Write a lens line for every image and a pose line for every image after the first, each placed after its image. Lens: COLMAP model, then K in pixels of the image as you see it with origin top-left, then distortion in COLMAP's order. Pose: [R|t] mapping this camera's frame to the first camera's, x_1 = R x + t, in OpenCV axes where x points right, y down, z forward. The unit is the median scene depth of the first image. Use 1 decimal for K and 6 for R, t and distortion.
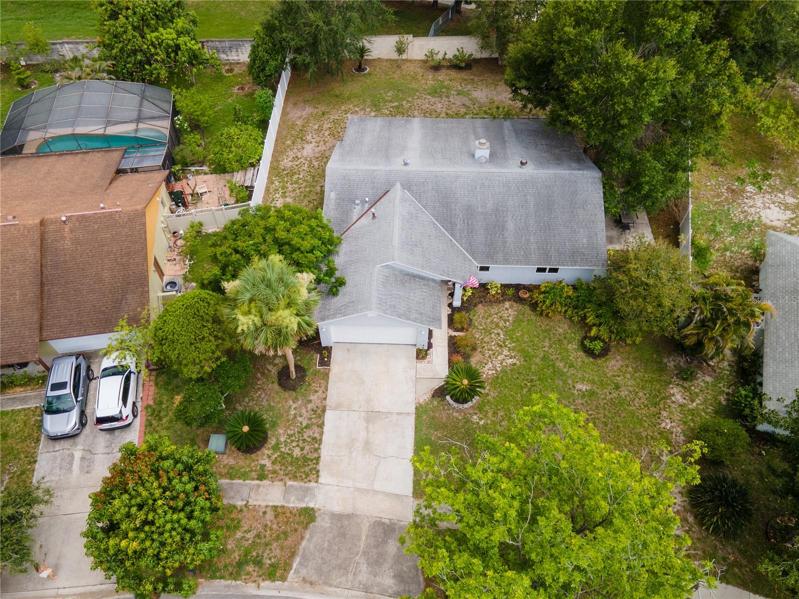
lens RADIAL K [[571.4, 0, 386.4], [0, 571.4, 299.7], [0, 0, 1]] dist [0.055224, 0.003804]
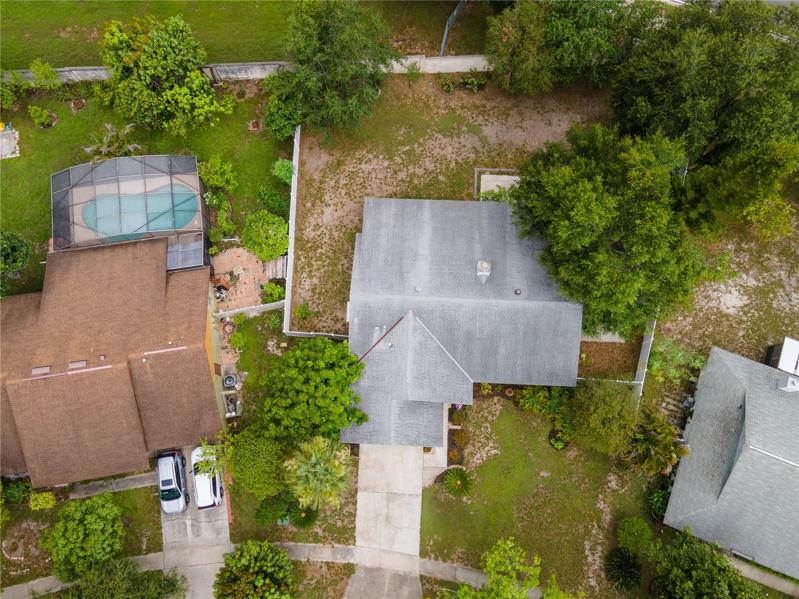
lens RADIAL K [[571.4, 0, 386.4], [0, 571.4, 299.7], [0, 0, 1]] dist [0.055224, 0.003804]
pose [[0.999915, -0.004560, -0.012183, -0.016532], [0.009134, 0.912970, 0.407925, -0.784968], [0.009263, -0.408002, 0.912934, -0.081725]]
